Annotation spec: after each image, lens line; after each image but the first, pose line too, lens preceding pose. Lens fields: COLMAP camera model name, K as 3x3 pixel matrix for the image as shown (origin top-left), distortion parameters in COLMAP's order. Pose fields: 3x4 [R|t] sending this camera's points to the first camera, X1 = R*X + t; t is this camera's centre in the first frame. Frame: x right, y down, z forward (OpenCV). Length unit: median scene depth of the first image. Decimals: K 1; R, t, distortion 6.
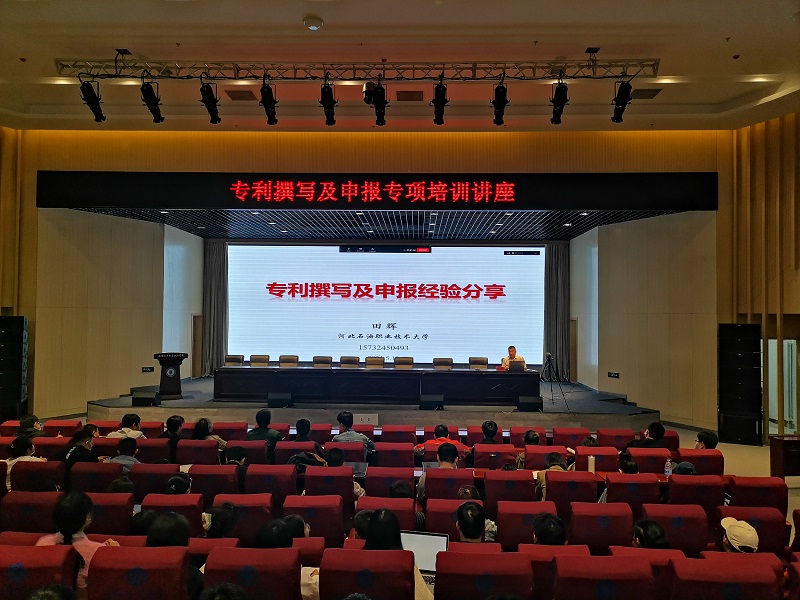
lens RADIAL K [[602.0, 0, 398.7], [0, 602.0, 294.5], [0, 0, 1]] dist [0.032805, -0.004698]
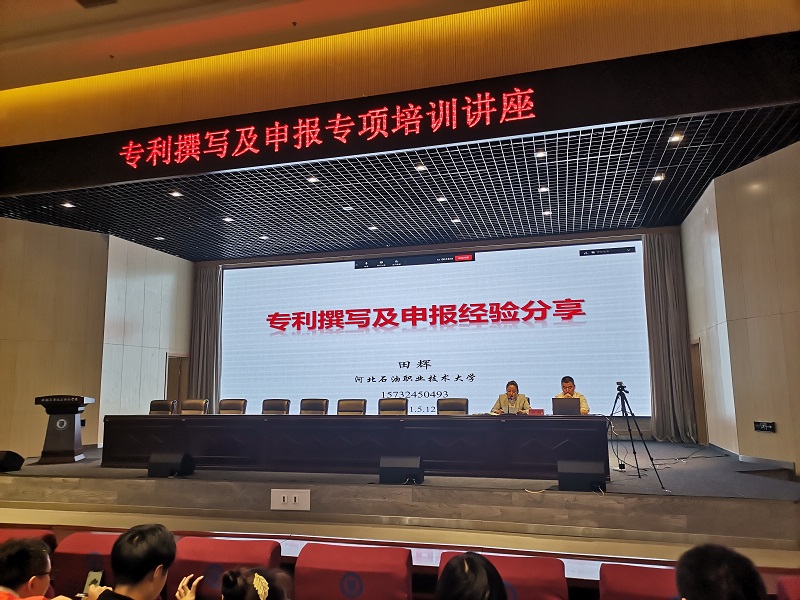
lens RADIAL K [[602.0, 0, 394.5], [0, 602.0, 296.5], [0, 0, 1]] dist [0.032805, -0.004698]
pose [[0.972022, -0.053883, -0.228626, 0.147481], [0.028466, 0.993182, -0.113049, 0.062948], [0.233158, 0.103378, 0.966928, 0.338472]]
